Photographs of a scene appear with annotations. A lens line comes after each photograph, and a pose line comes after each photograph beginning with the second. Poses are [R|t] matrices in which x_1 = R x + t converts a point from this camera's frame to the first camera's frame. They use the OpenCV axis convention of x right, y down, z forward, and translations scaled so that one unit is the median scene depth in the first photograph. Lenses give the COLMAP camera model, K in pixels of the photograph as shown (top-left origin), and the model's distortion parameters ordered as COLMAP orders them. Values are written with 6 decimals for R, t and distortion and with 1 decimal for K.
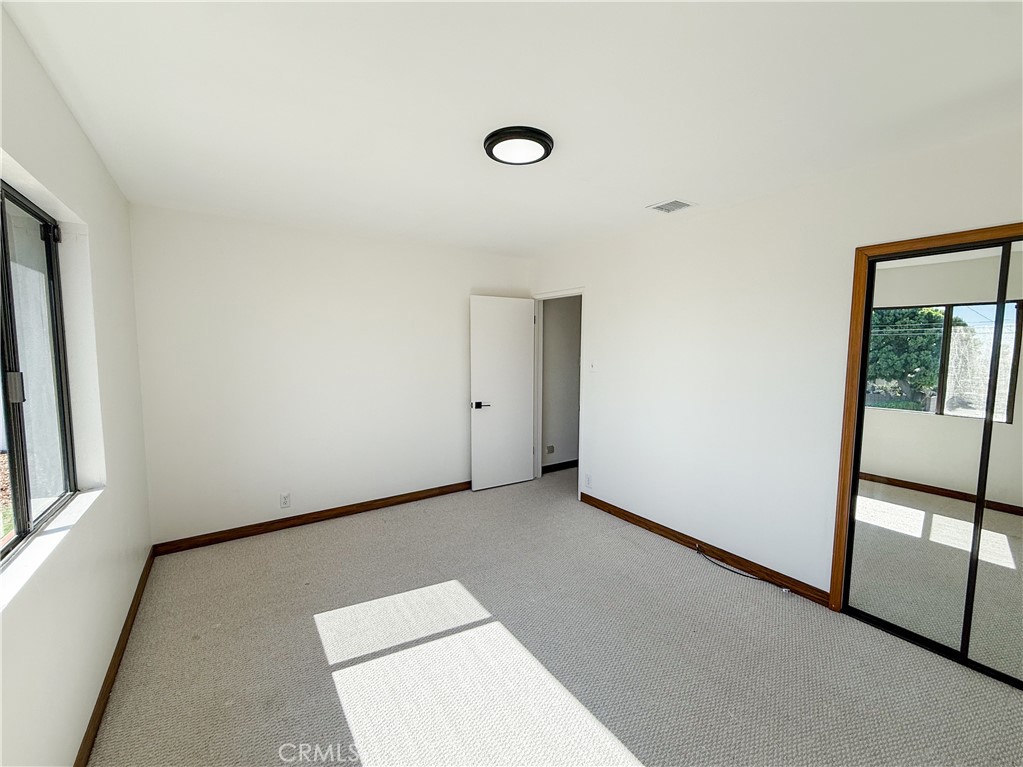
lens RADIAL K [[422.6, 0, 504.5], [0, 422.6, 383.5], [0, 0, 1]] dist [-0.001118, -0.000217]
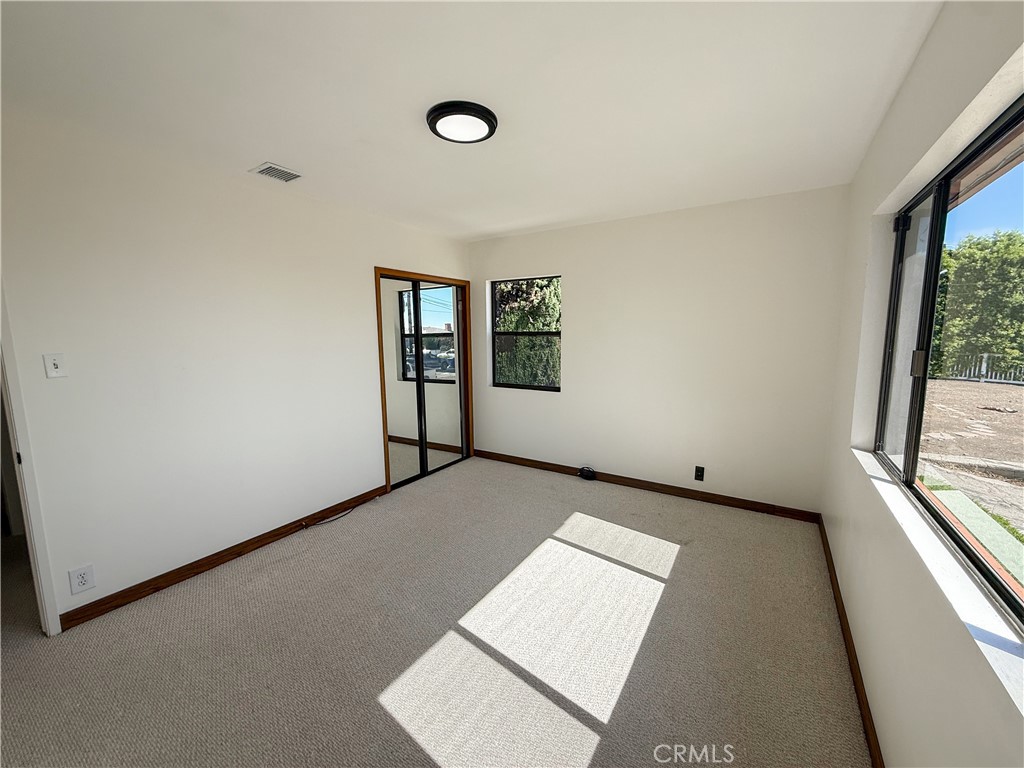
lens RADIAL K [[411.4, 0, 514.4], [0, 411.4, 384.4], [0, 0, 1]] dist [-0.000080, -0.000056]
pose [[-0.411445, -0.117665, 0.903808, -0.484705], [0.084829, 0.982384, 0.166512, -0.055854], [-0.907479, 0.145180, -0.394215, 0.689879]]
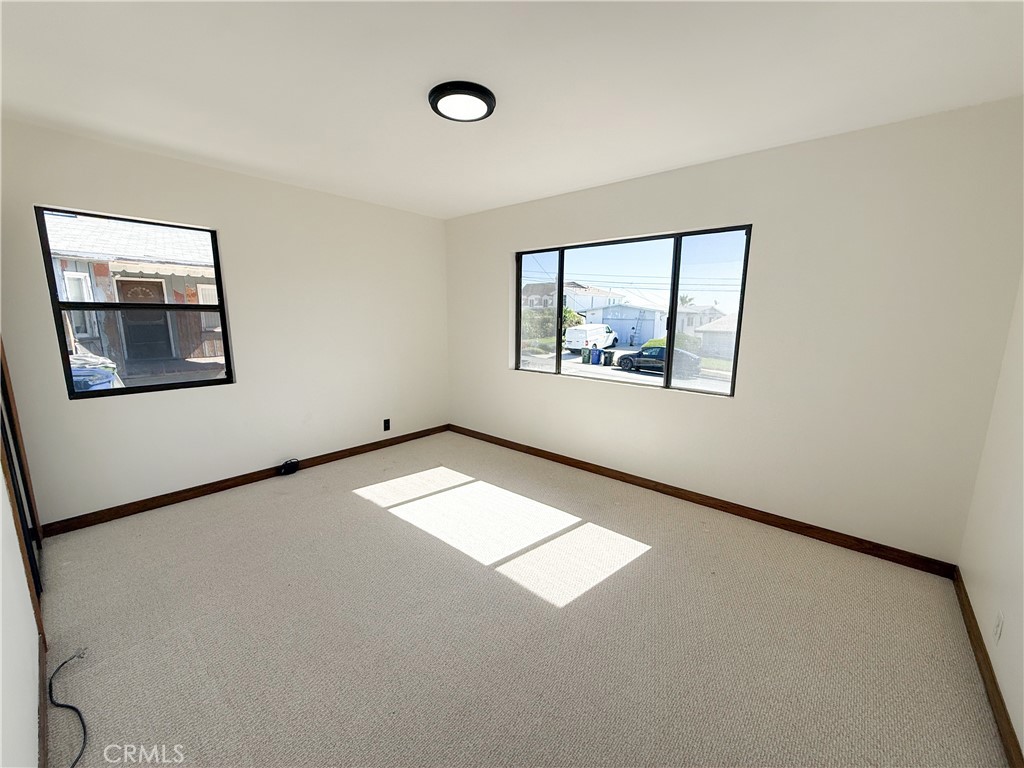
lens RADIAL K [[411.4, 0, 514.4], [0, 411.4, 384.4], [0, 0, 1]] dist [-0.000080, -0.000056]
pose [[-0.960984, 0.035446, -0.274322, 0.109317], [-0.036529, 0.966805, 0.252890, -0.078886], [0.274180, 0.253044, -0.927790, 1.093158]]
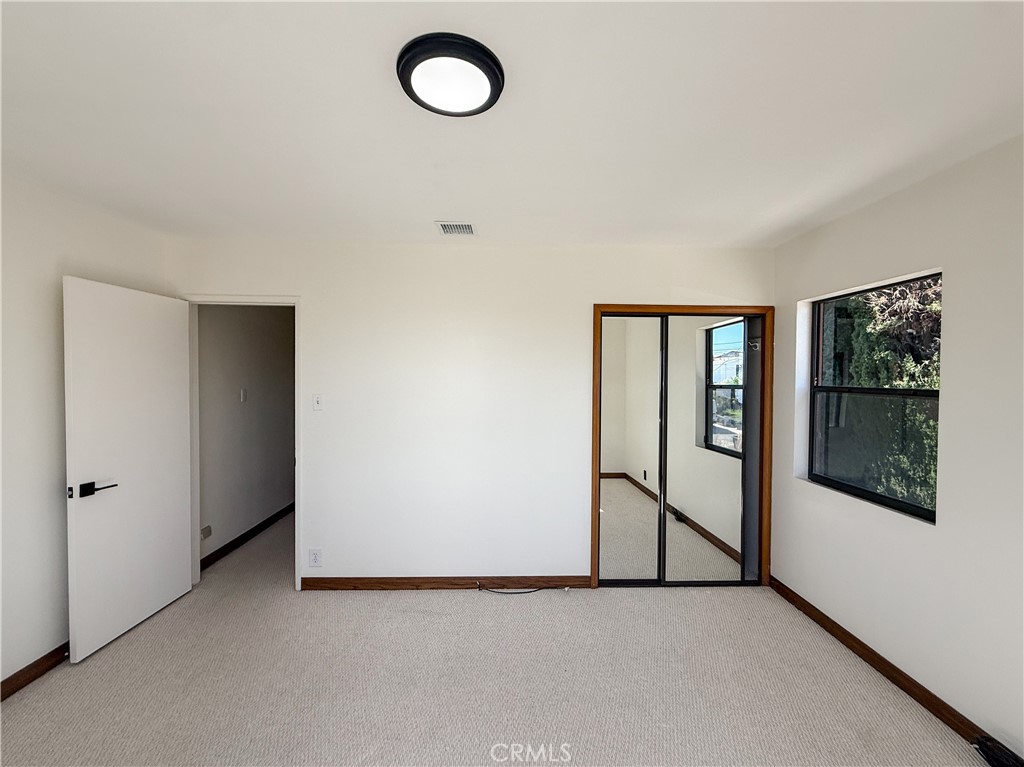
lens RADIAL K [[411.4, 0, 514.4], [0, 411.4, 383.9], [0, 0, 1]] dist [-0.000080, -0.000056]
pose [[0.529715, -0.012783, 0.848079, -0.228176], [0.066756, 0.997413, -0.026662, -0.030779], [-0.845545, 0.070738, 0.529198, 0.313628]]
